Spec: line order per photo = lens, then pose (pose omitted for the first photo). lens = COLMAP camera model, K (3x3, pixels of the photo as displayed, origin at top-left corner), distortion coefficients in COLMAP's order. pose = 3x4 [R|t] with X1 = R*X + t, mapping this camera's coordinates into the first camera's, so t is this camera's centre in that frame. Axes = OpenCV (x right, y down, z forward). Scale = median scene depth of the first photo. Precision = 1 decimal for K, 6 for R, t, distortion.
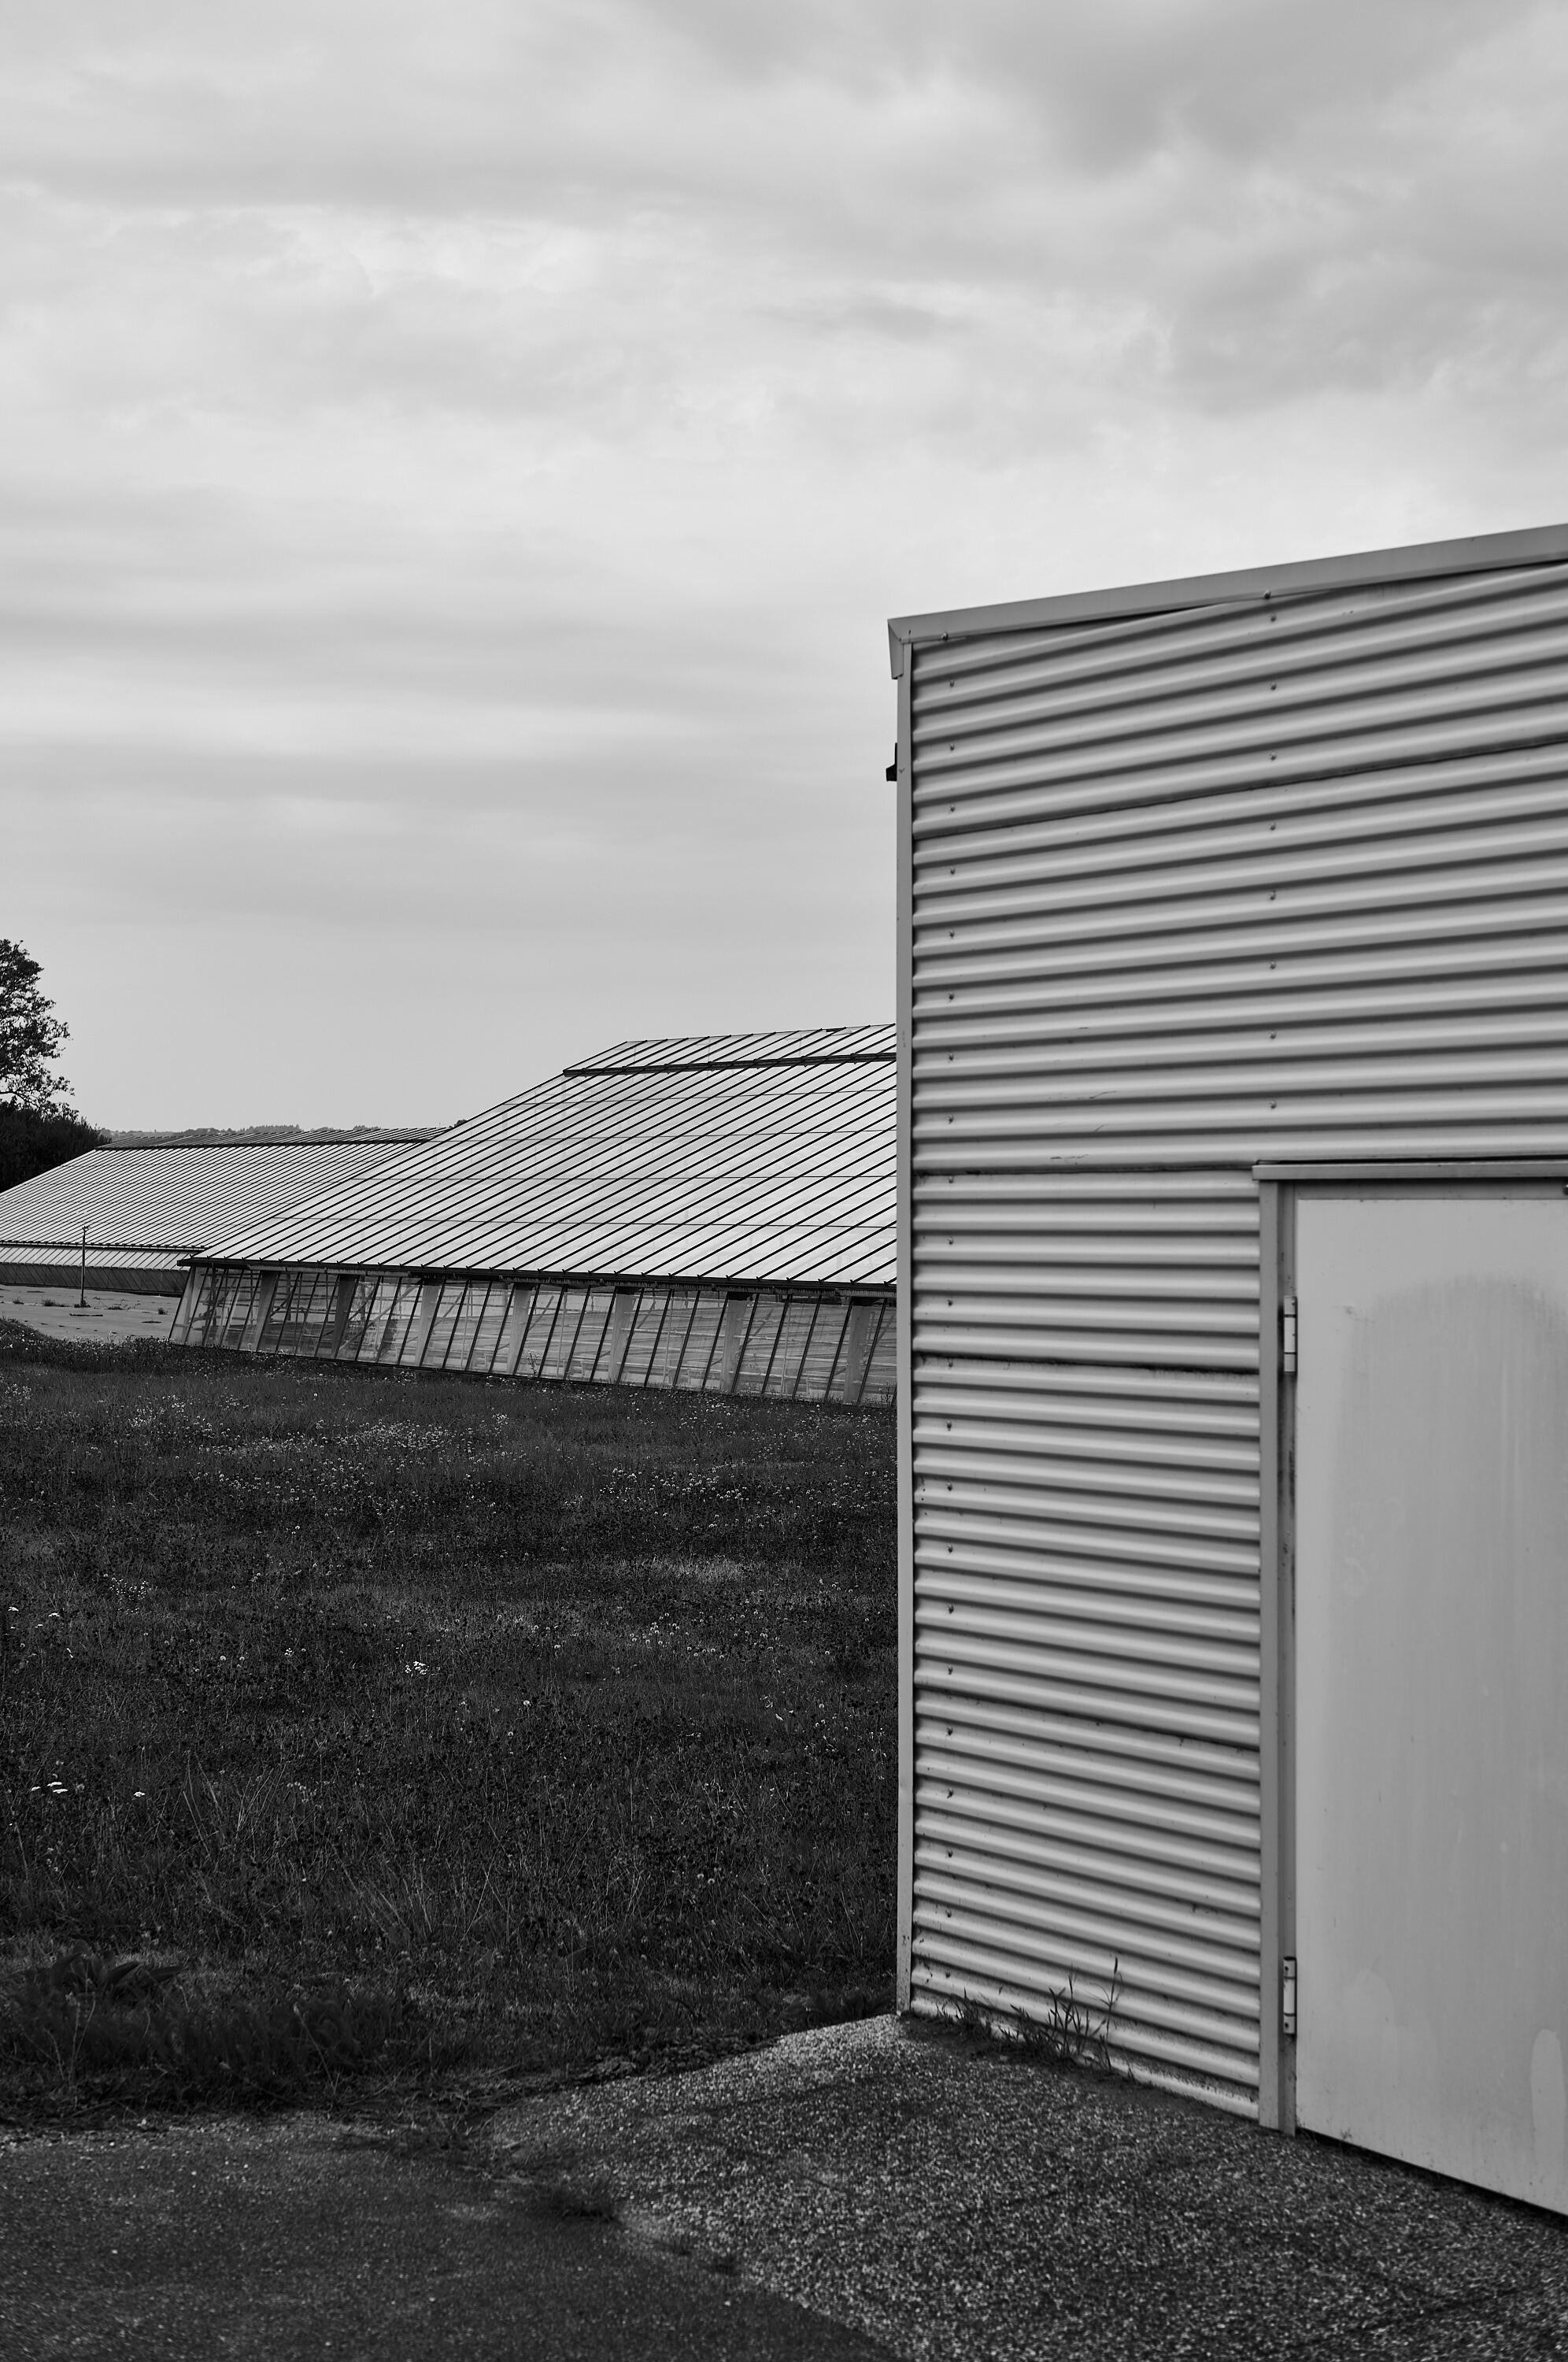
lens RADIAL K [[3483.7, 0, 785.1], [0, 3483.7, 1224.8], [0, 0, 1]] dist [0.007908, 0.044242]
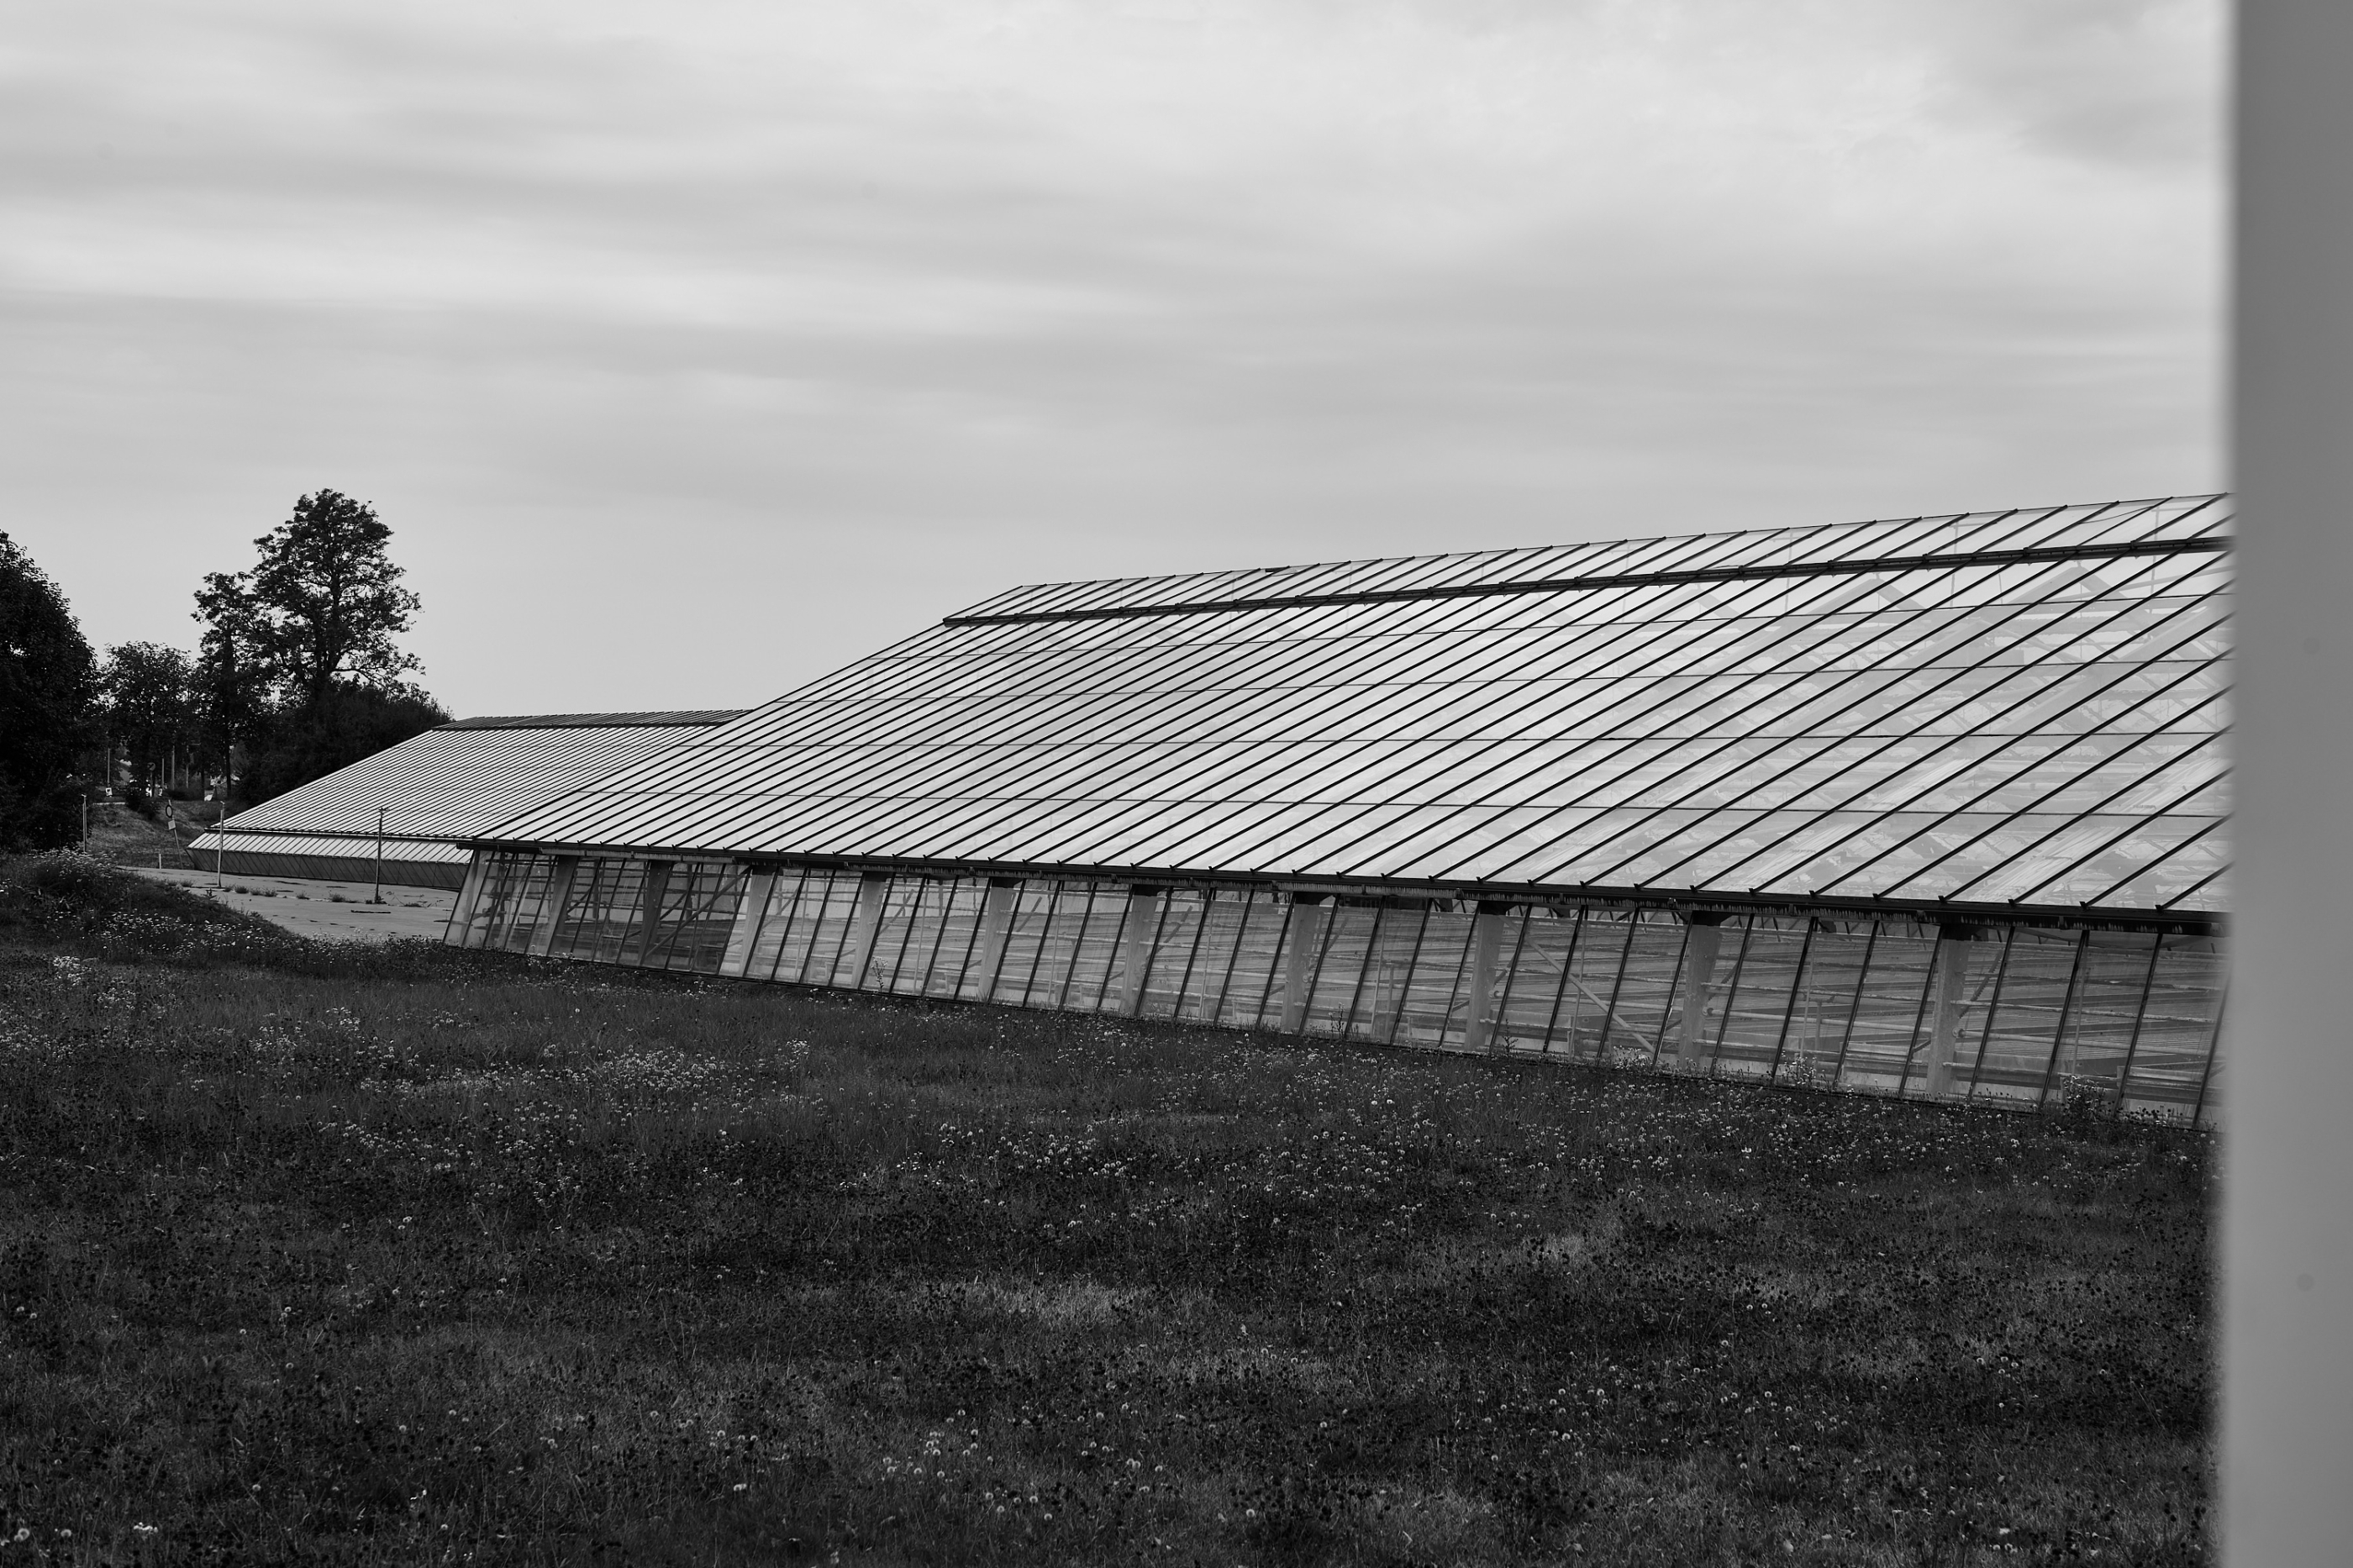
lens RADIAL K [[3470.8, 0, 1179.5], [0, 3470.8, 813.7], [0, 0, 1]] dist [0.007908, 0.044242]
pose [[0.999823, 0.014102, -0.012473, 0.003060], [-0.014236, 0.999841, -0.010743, 0.010920], [0.012319, 0.010918, 0.999865, 0.219285]]
